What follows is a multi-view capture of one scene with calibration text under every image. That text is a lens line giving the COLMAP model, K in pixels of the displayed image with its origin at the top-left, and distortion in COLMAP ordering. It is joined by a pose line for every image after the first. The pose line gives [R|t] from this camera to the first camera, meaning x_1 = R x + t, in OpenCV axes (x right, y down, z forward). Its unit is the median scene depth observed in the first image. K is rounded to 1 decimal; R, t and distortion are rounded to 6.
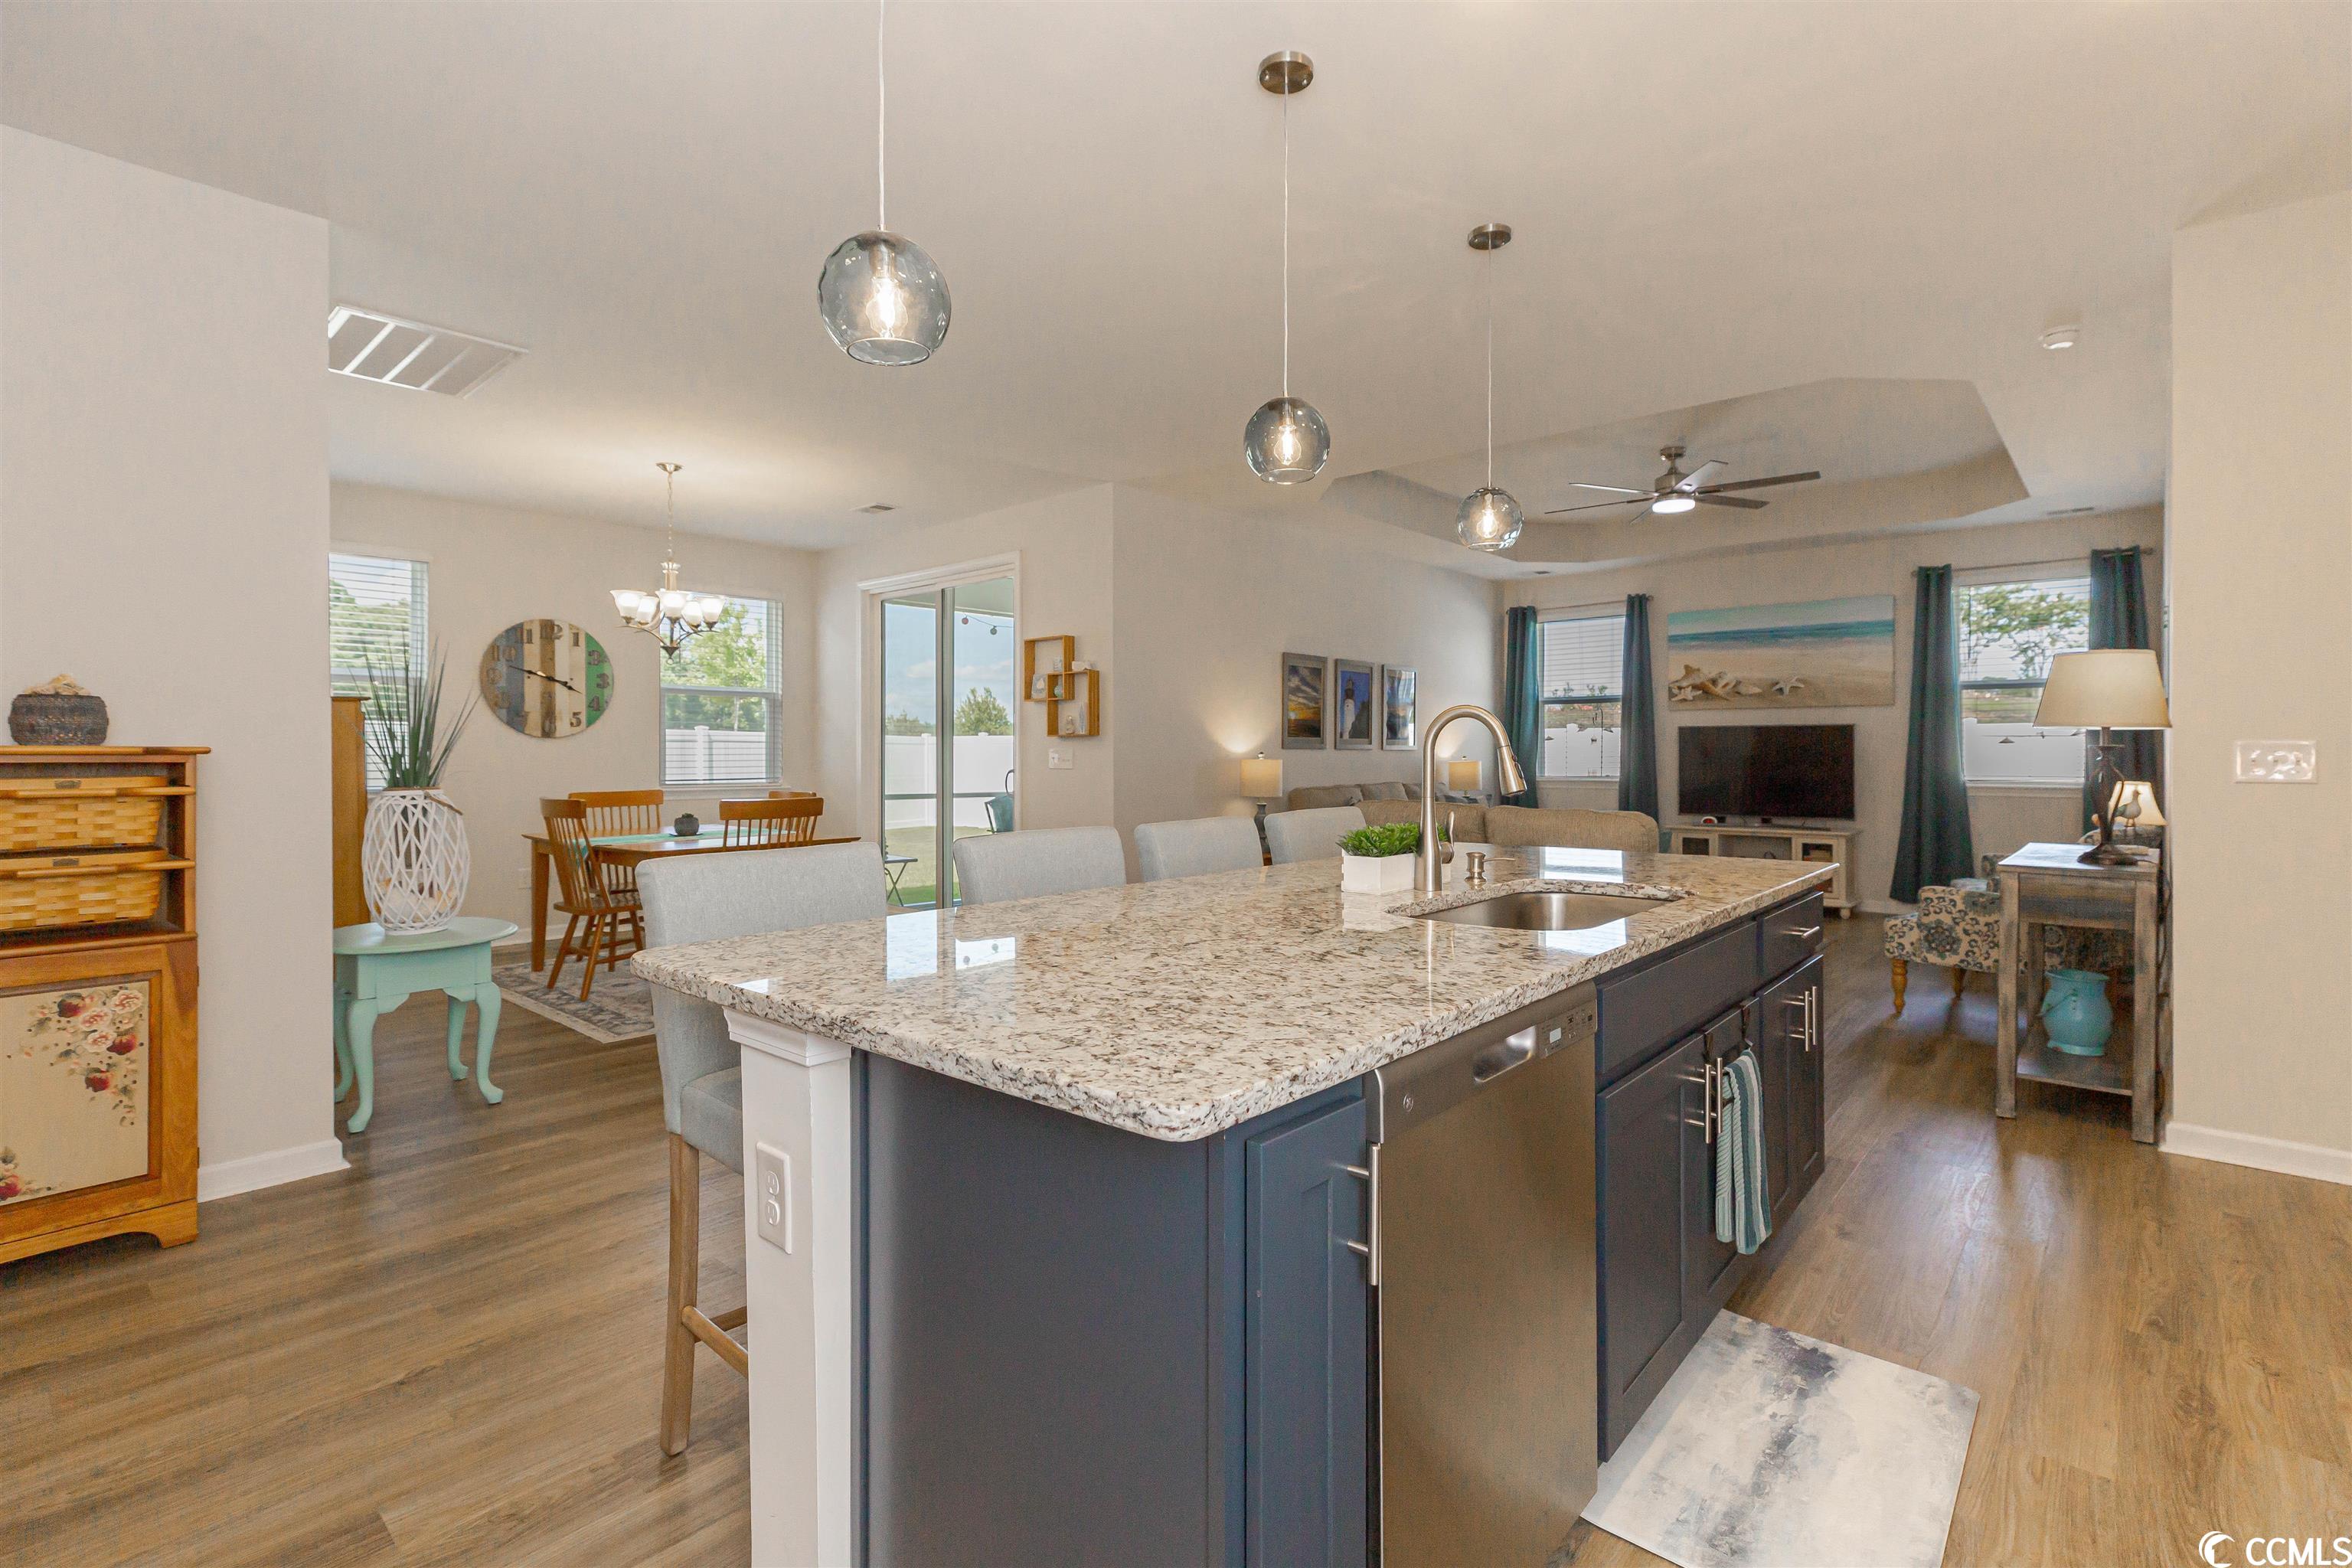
lens RADIAL K [[1058.4, 0, 1204.7], [0, 1058.4, 772.4], [0, 0, 1]] dist [0.001758, -0.000743]
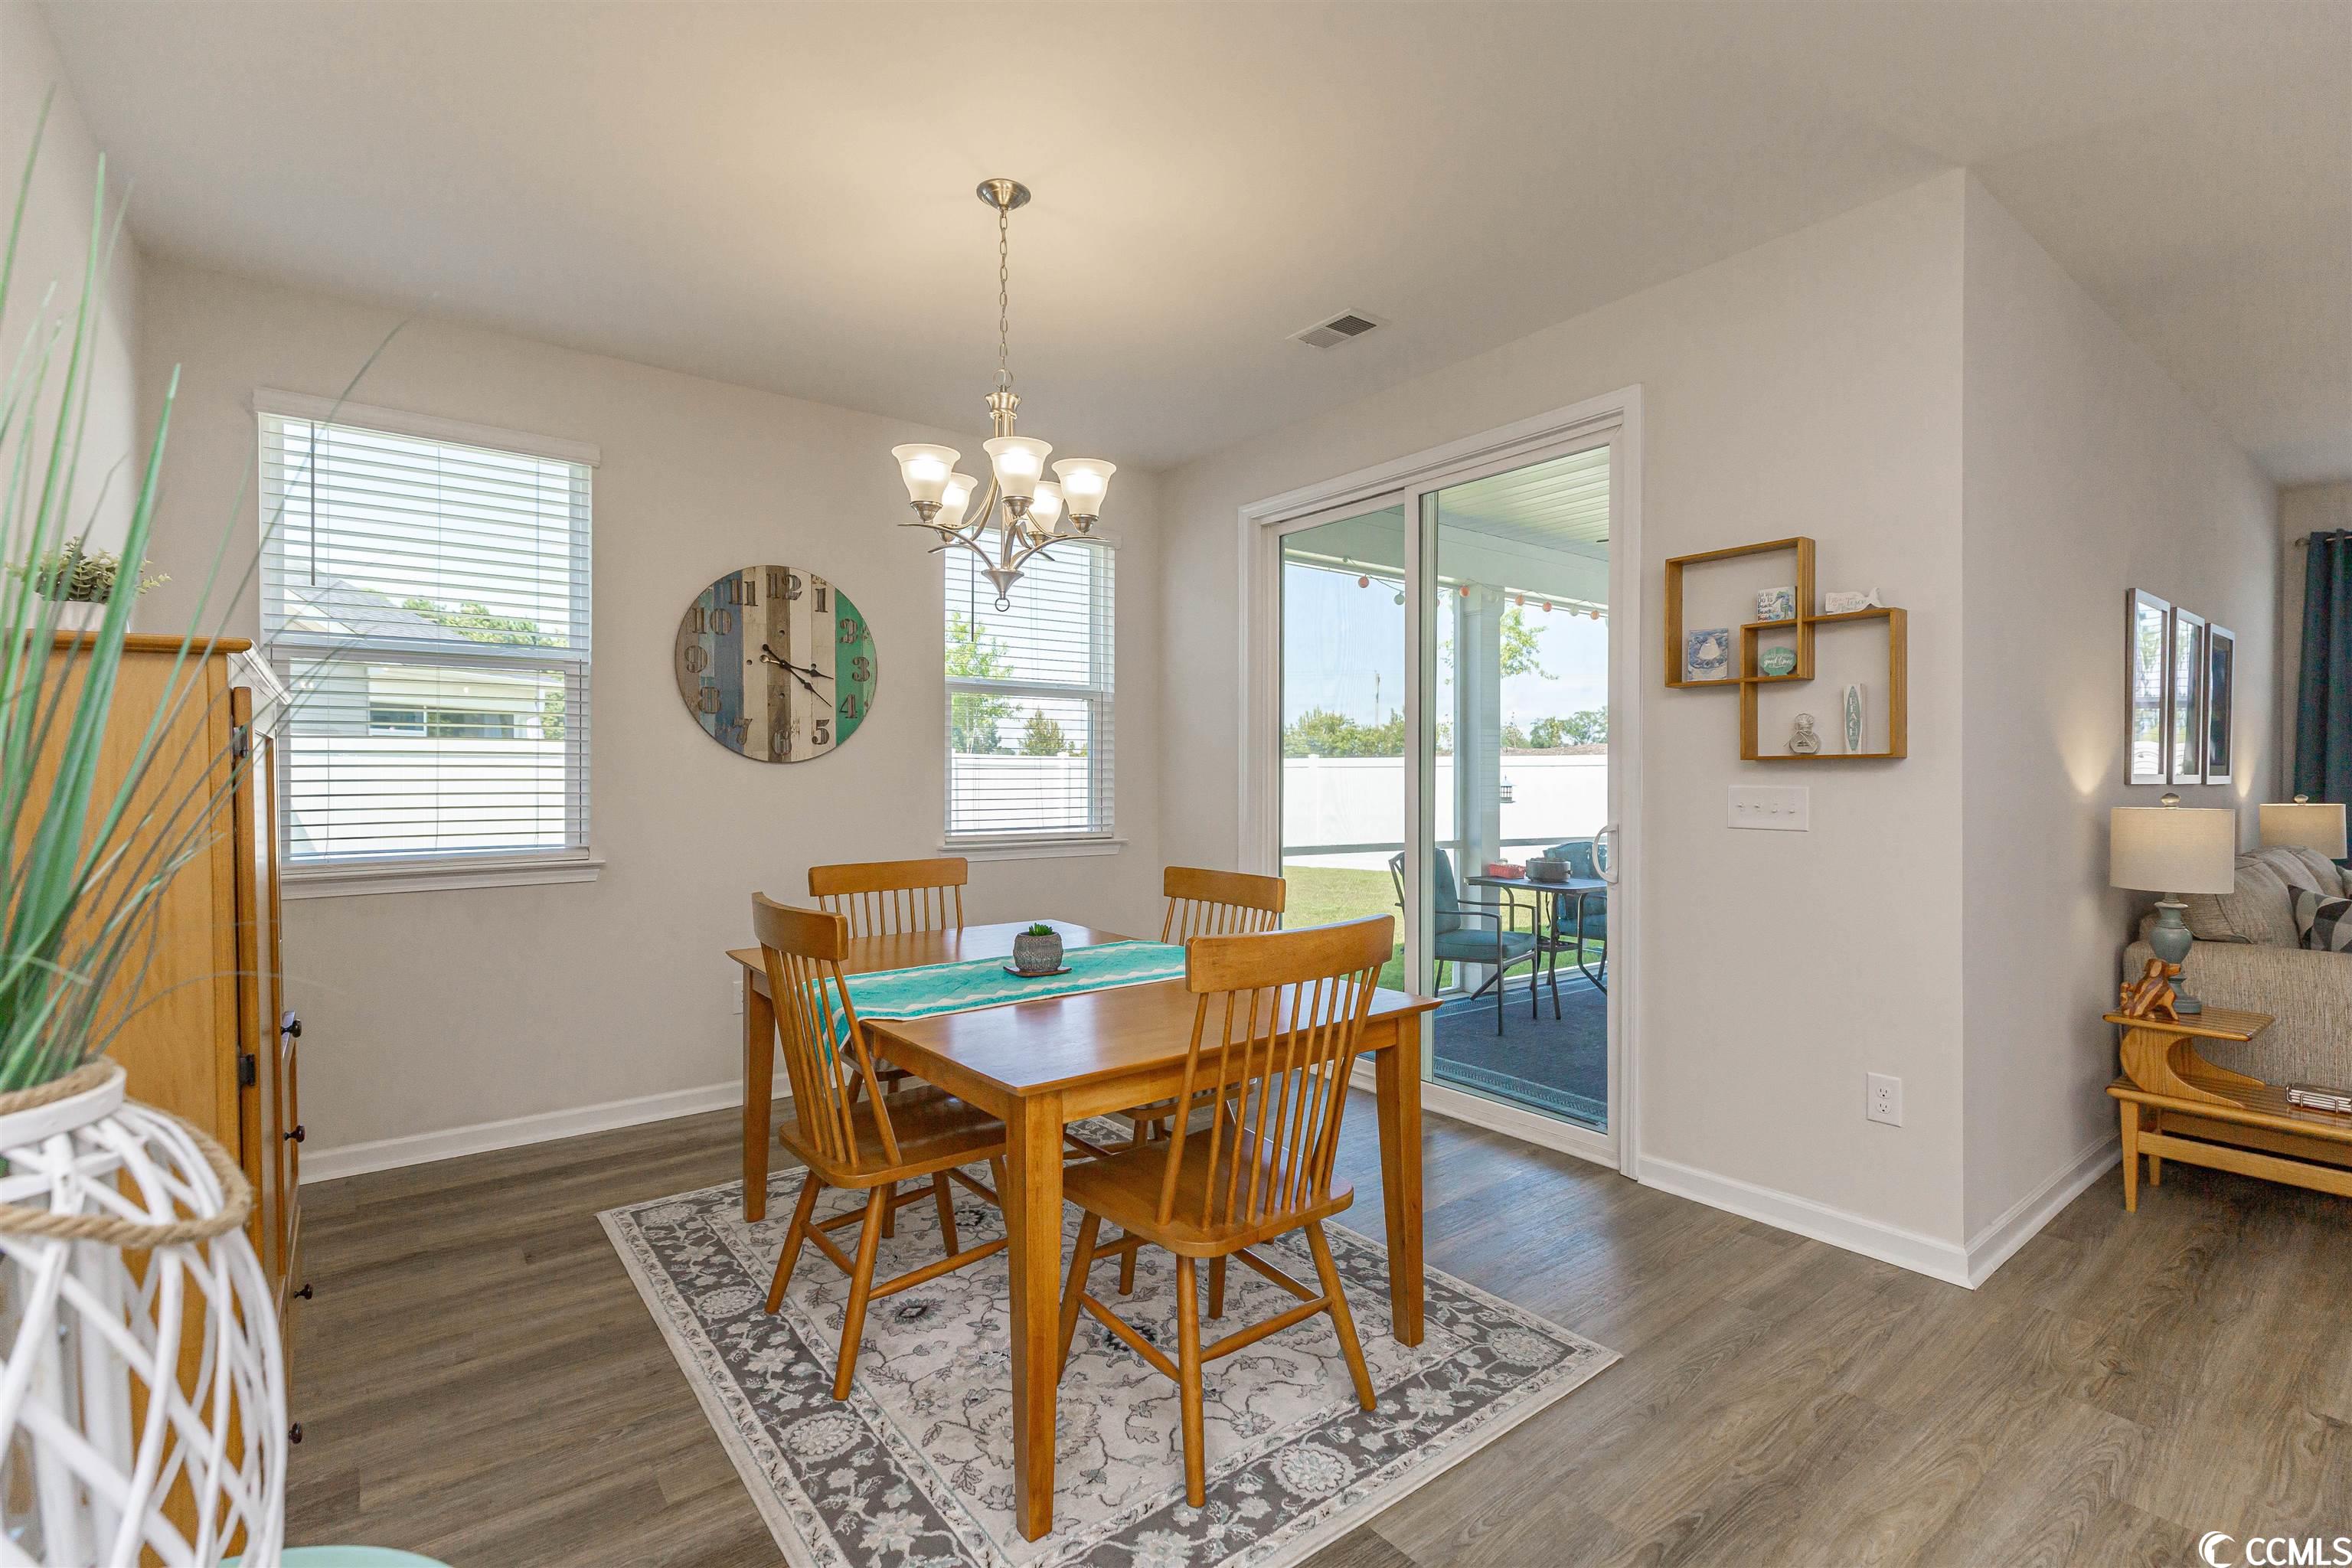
lens RADIAL K [[1058.4, 0, 1176.4], [0, 1058.4, 799.7], [0, 0, 1]] dist [0.001758, -0.000743]
pose [[0.978219, 0.006932, -0.207462, -0.279463], [-0.005676, 0.999962, 0.006651, -0.017070], [0.207500, -0.005328, 0.978221, 0.467564]]
